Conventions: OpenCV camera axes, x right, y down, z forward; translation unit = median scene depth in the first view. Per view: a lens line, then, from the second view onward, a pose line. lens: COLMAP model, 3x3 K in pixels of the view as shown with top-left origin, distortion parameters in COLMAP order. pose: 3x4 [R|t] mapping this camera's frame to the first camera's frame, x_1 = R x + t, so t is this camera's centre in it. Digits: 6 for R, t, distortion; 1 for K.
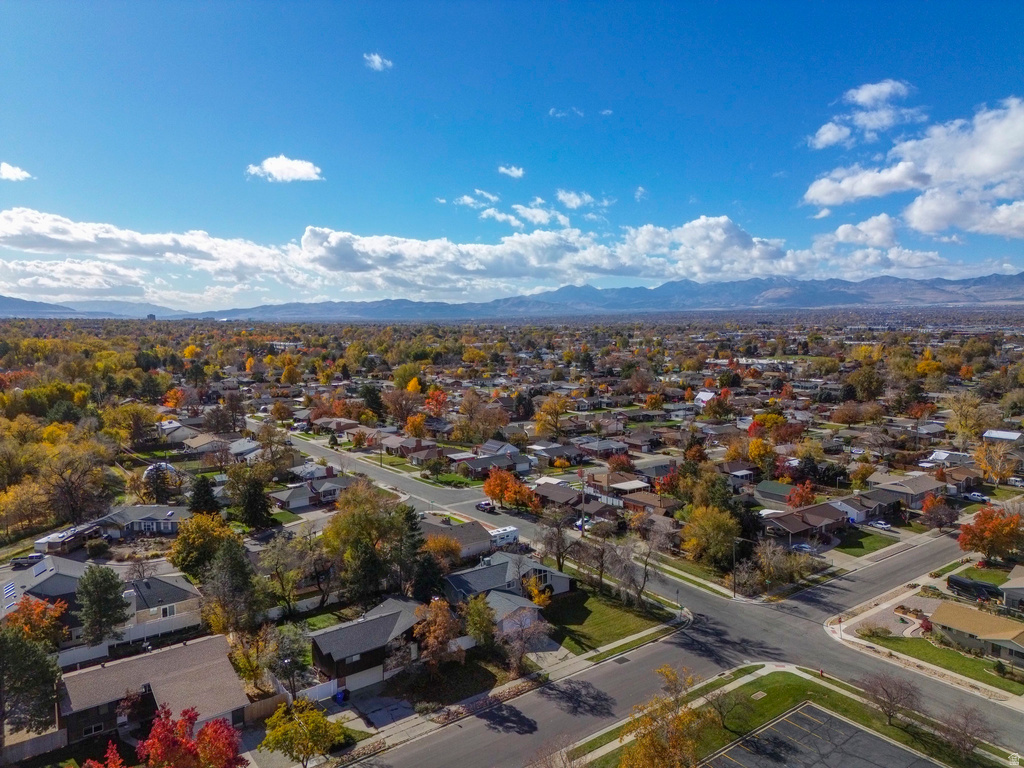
lens RADIAL K [[713.6, 0, 513.4], [0, 713.6, 382.3], [0, 0, 1]] dist [0.068507, -0.053778]
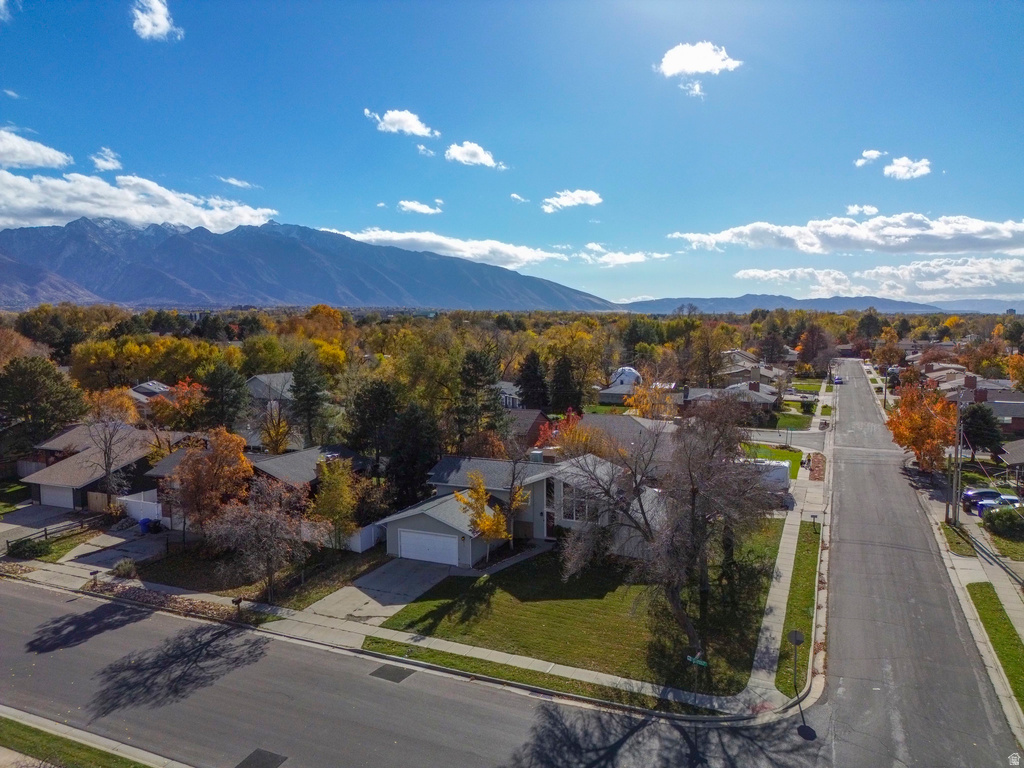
lens RADIAL K [[713.6, 0, 517.2], [0, 713.6, 389.4], [0, 0, 1]] dist [0.068507, -0.053778]
pose [[0.480192, 0.082442, -0.873281, 0.501579], [-0.075214, 0.995777, 0.052648, 0.196790], [0.873933, 0.040402, 0.484365, 0.832273]]
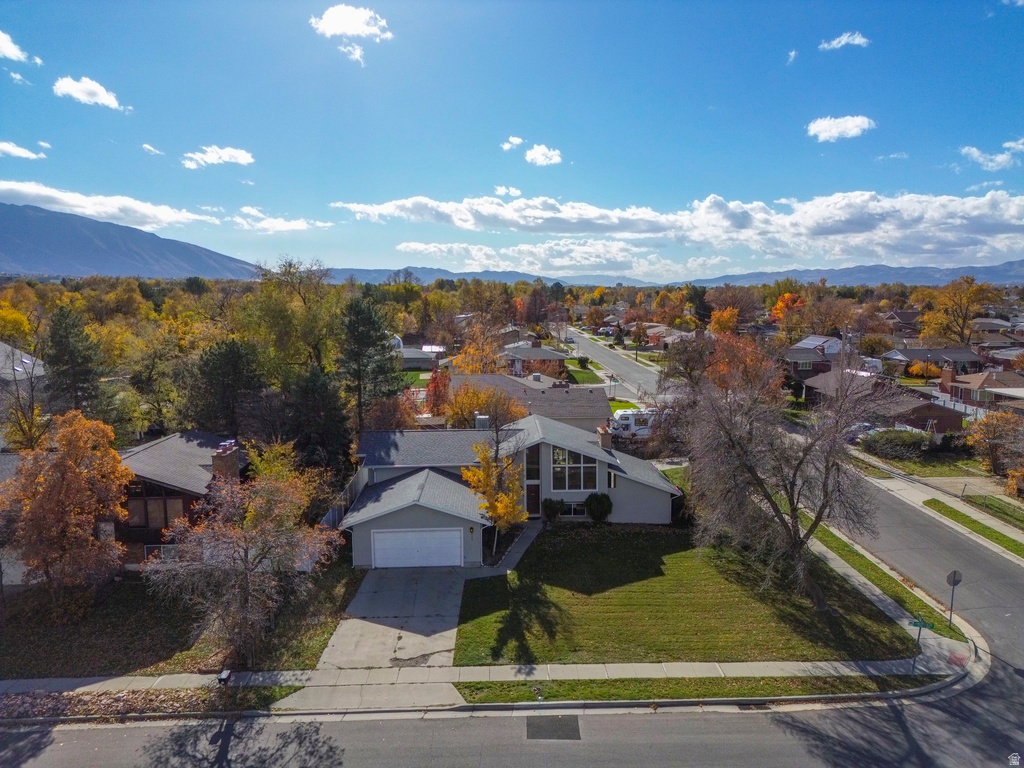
lens RADIAL K [[713.6, 0, 517.9], [0, 713.6, 387.5], [0, 0, 1]] dist [0.068507, -0.053778]
pose [[0.817768, 0.075156, -0.570620, 0.279727], [-0.049158, 0.996935, 0.060856, 0.229780], [0.573445, -0.021716, 0.818956, 0.739241]]
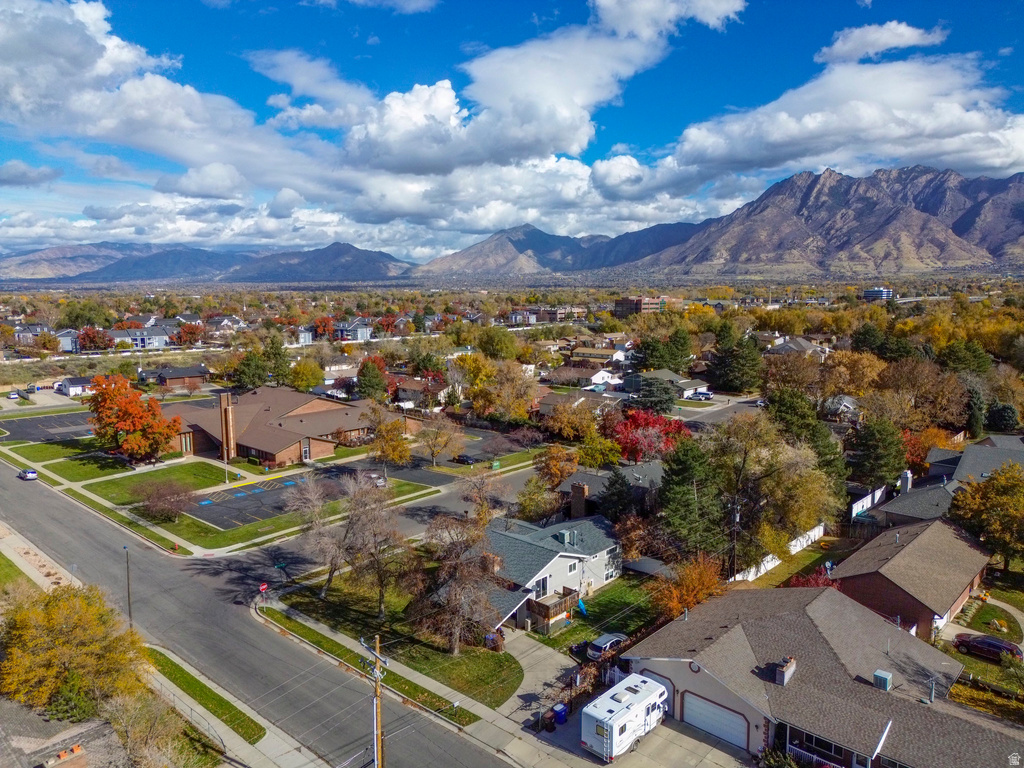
lens RADIAL K [[713.6, 0, 516.6], [0, 713.6, 380.8], [0, 0, 1]] dist [0.068507, -0.053778]
pose [[-0.984187, 0.028424, -0.174838, 0.131378], [-0.010436, 0.976023, 0.217418, -0.028044], [0.176826, 0.215804, -0.960292, 1.828951]]
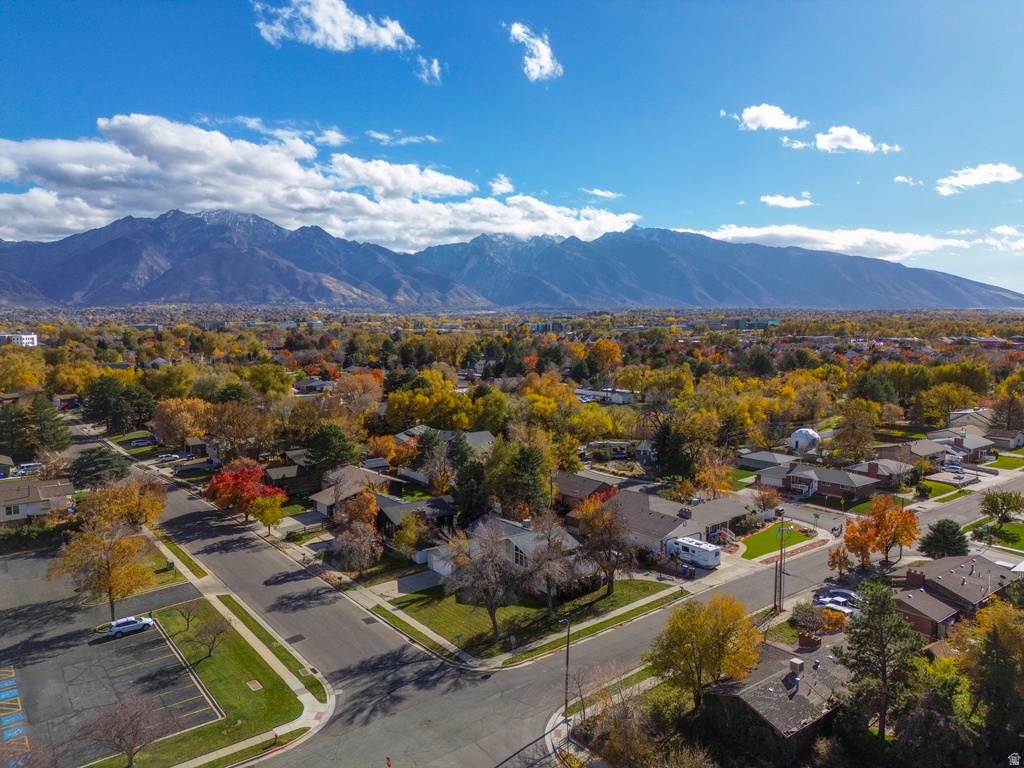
lens RADIAL K [[713.6, 0, 513.7], [0, 713.6, 384.7], [0, 0, 1]] dist [0.068507, -0.053778]
pose [[0.011832, 0.088300, -0.996024, 1.005008], [-0.086310, 0.992466, 0.086959, -0.007692], [0.996198, 0.084938, 0.019364, 1.101935]]
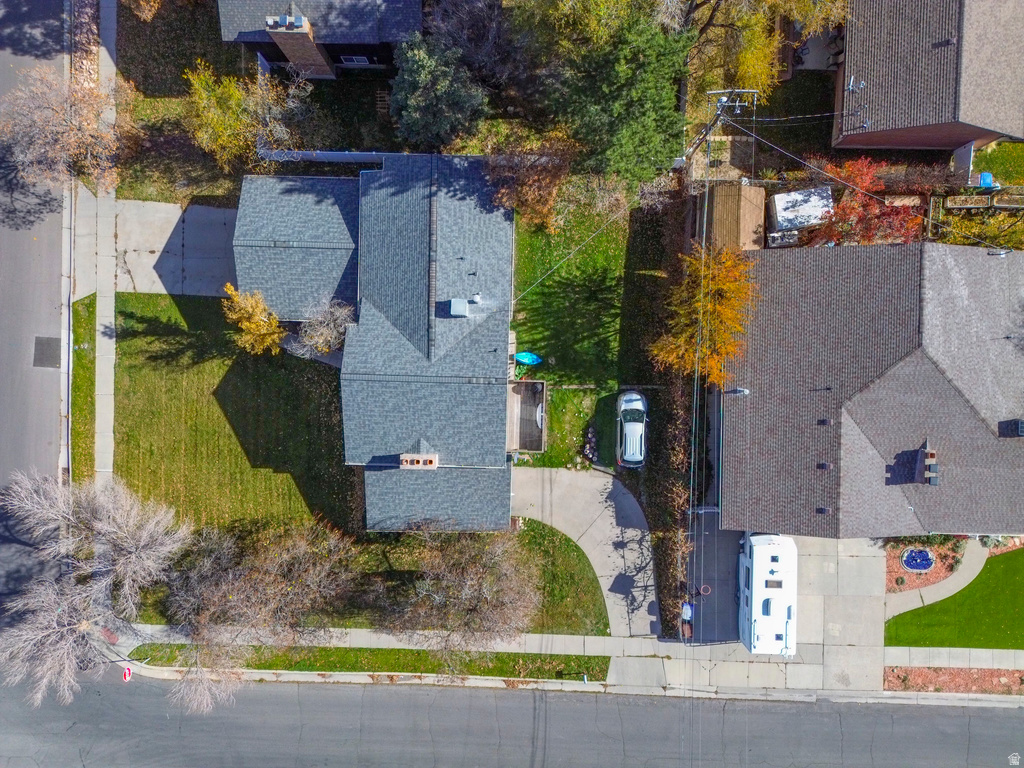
lens RADIAL K [[713.6, 0, 519.6], [0, 713.6, 374.2], [0, 0, 1]] dist [0.068507, -0.053778]
pose [[-0.620473, 0.784037, 0.017279, -0.041998], [-0.055657, -0.066003, 0.996266, -0.113620], [0.782250, 0.617195, 0.084591, 1.175304]]
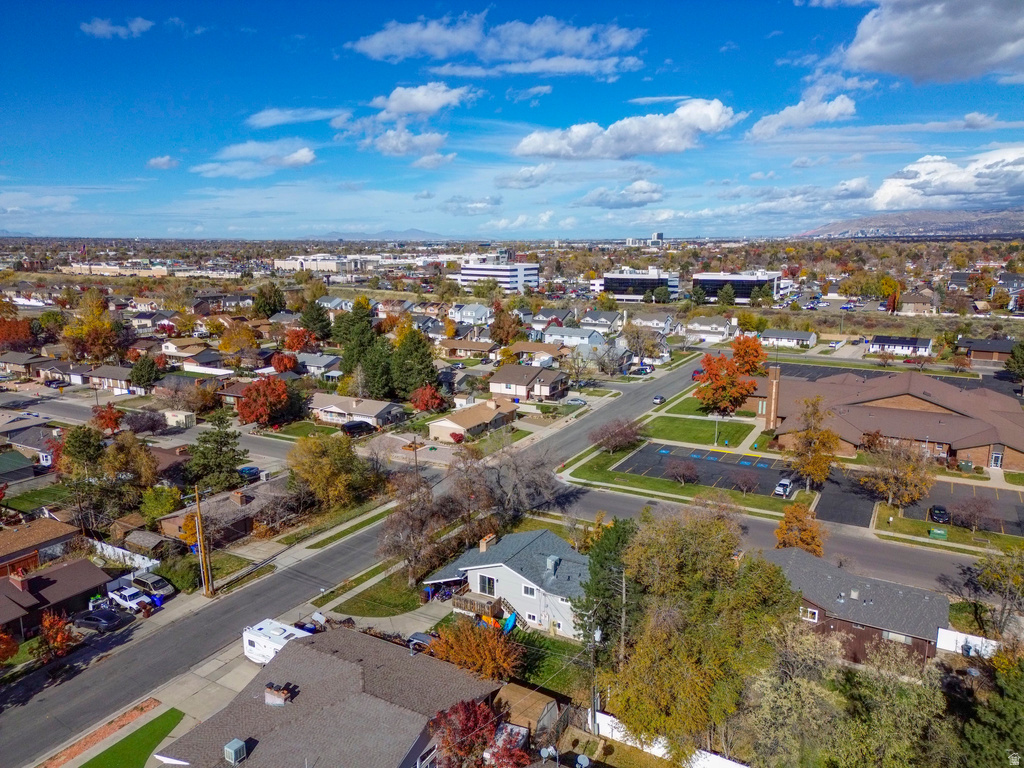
lens RADIAL K [[713.6, 0, 516.7], [0, 713.6, 383.5], [0, 0, 1]] dist [0.068507, -0.053778]
pose [[-0.390829, -0.177919, 0.903104, -0.624328], [0.091369, 0.968797, 0.230402, -0.040227], [-0.915917, 0.172563, -0.362377, 1.412489]]
